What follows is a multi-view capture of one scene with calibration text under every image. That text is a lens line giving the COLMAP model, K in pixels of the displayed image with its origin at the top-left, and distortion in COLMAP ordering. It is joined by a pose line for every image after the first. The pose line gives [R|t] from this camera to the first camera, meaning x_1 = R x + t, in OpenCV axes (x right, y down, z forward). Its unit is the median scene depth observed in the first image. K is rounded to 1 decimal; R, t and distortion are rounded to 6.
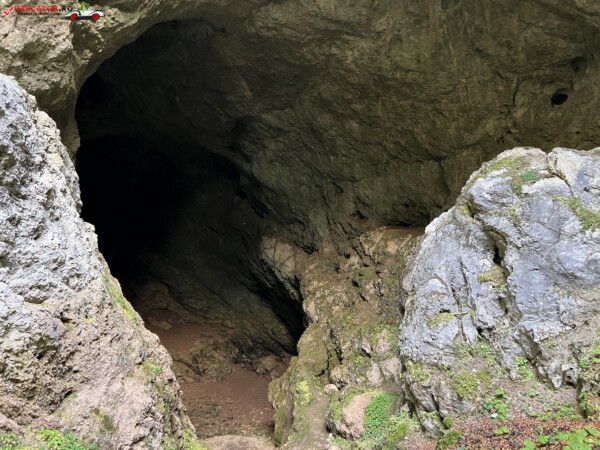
lens RADIAL K [[451.9, 0, 305.6], [0, 451.9, 221.0], [0, 0, 1]] dist [0.051255, -0.057153]
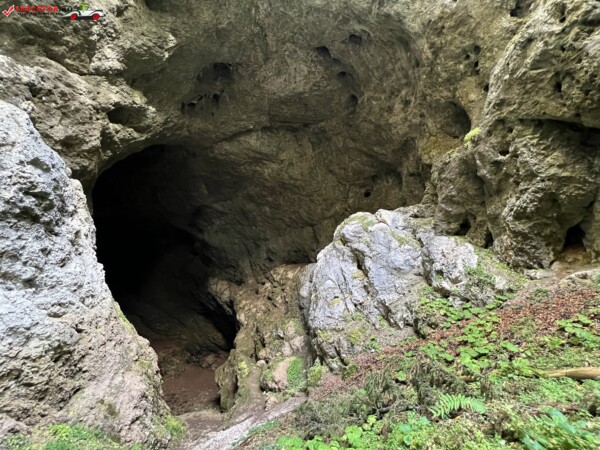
lens RADIAL K [[239.2, 0, 300.2], [0, 239.2, 226.1], [0, 0, 1]] dist [-0.001052, 0.000437]
pose [[0.952900, -0.006616, 0.303212, -0.107381], [0.063922, 0.981685, -0.179467, 0.074334], [-0.296472, 0.190396, 0.935871, 0.088329]]
